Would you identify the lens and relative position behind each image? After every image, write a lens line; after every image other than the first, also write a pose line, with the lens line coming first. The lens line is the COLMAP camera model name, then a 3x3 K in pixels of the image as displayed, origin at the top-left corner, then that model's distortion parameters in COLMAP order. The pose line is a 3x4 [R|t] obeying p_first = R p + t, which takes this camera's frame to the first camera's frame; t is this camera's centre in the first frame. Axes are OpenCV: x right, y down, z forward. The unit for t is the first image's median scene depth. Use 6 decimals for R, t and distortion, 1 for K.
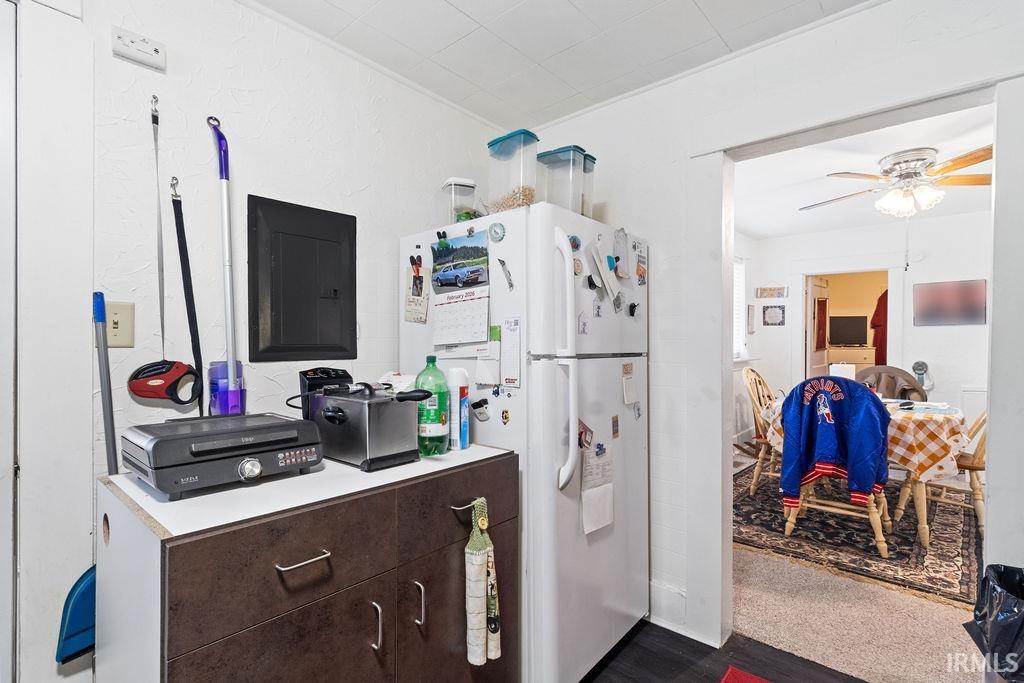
lens RADIAL K [[476.3, 0, 521.9], [0, 476.3, 344.3], [0, 0, 1]] dist [0.002773, 0.000437]
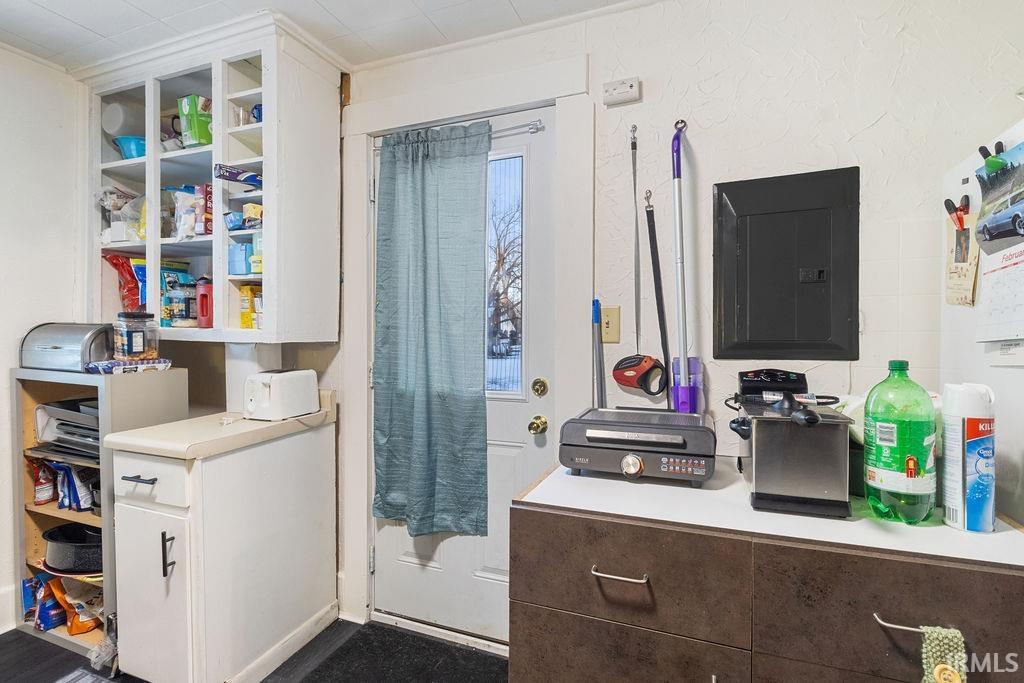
lens RADIAL K [[488.6, 0, 512.0], [0, 488.6, 341.5], [0, 0, 1]] dist [-0.000369, -0.000332]
pose [[0.331296, 0.003866, -0.943519, 0.243610], [0.001719, 0.999987, 0.004702, -0.003776], [0.943525, -0.003180, 0.331286, 0.322073]]
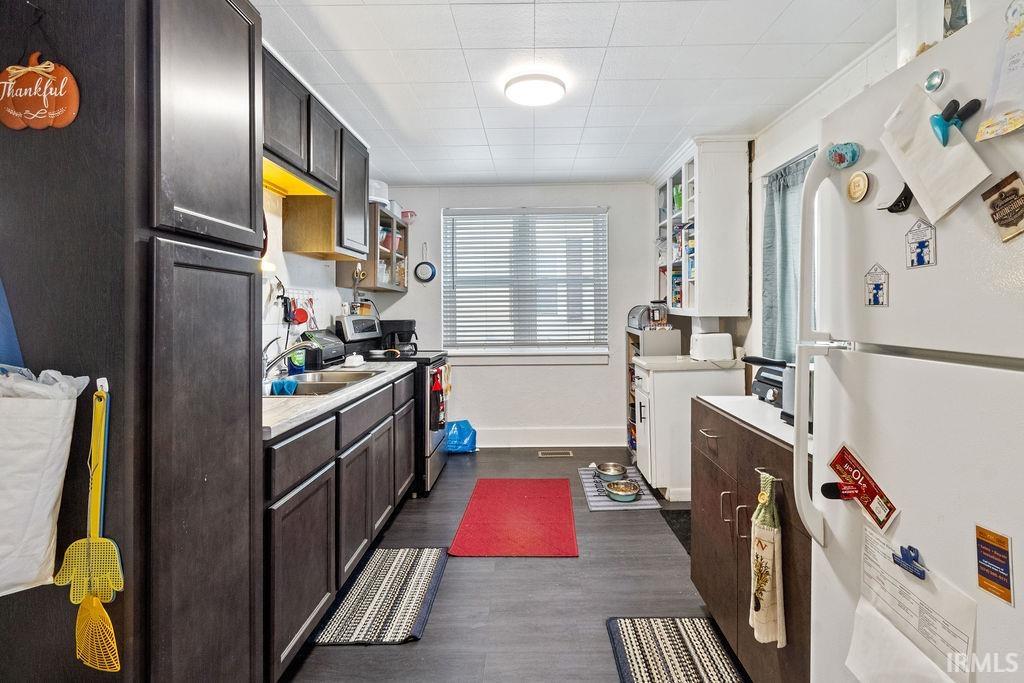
lens RADIAL K [[470.9, 0, 514.9], [0, 470.9, 311.8], [0, 0, 1]] dist [-0.000014, -0.000016]
pose [[-0.777350, -0.004054, -0.629055, 0.850523], [-0.006390, 0.999979, 0.001451, -0.014936], [0.629035, 0.005147, -0.777360, 1.281202]]
